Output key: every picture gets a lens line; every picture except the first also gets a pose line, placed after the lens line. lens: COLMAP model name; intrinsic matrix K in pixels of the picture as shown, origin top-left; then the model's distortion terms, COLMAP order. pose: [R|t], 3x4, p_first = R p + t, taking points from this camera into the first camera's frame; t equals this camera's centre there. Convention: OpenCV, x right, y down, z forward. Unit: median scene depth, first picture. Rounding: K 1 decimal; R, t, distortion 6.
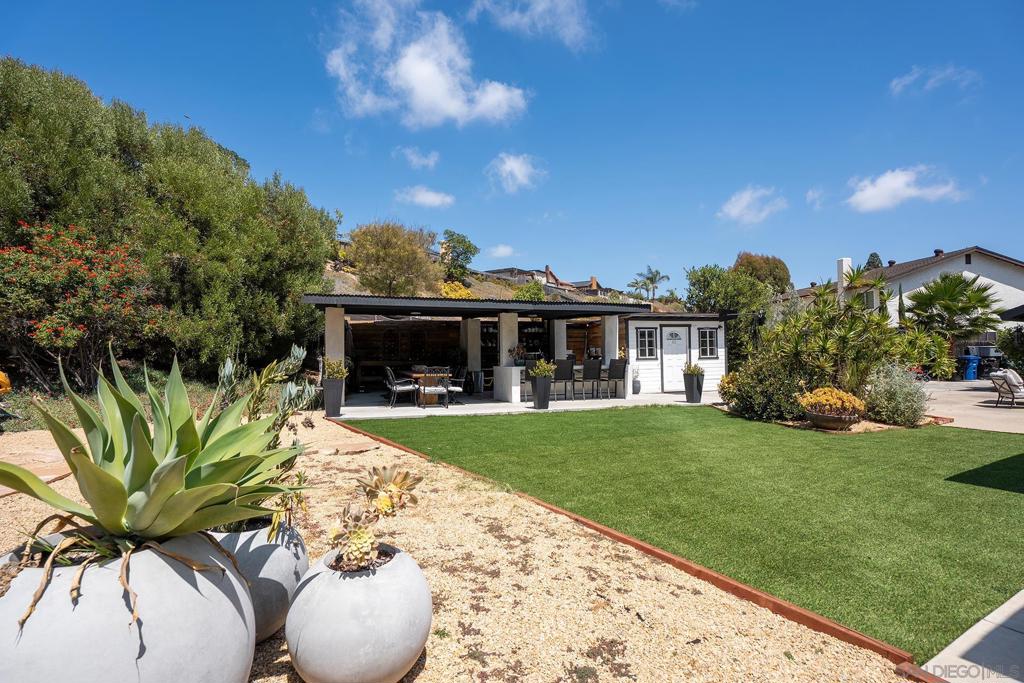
lens RADIAL K [[516.5, 0, 508.6], [0, 516.5, 342.2], [0, 0, 1]] dist [-0.023613, 0.002757]
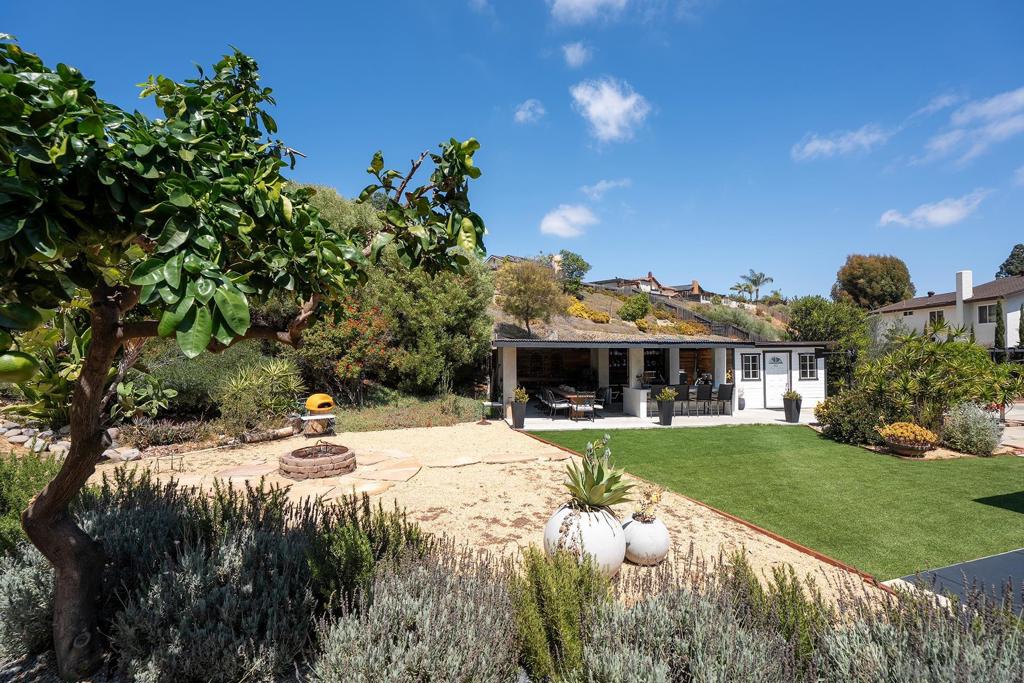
lens RADIAL K [[469.4, 0, 514.6], [0, 469.4, 345.0], [0, 0, 1]] dist [-0.005504, 0.000817]
pose [[0.979445, 0.002290, -0.201699, -0.071162], [-0.000761, 0.999970, 0.007655, -0.082701], [0.201711, -0.007344, 0.979418, -0.251306]]
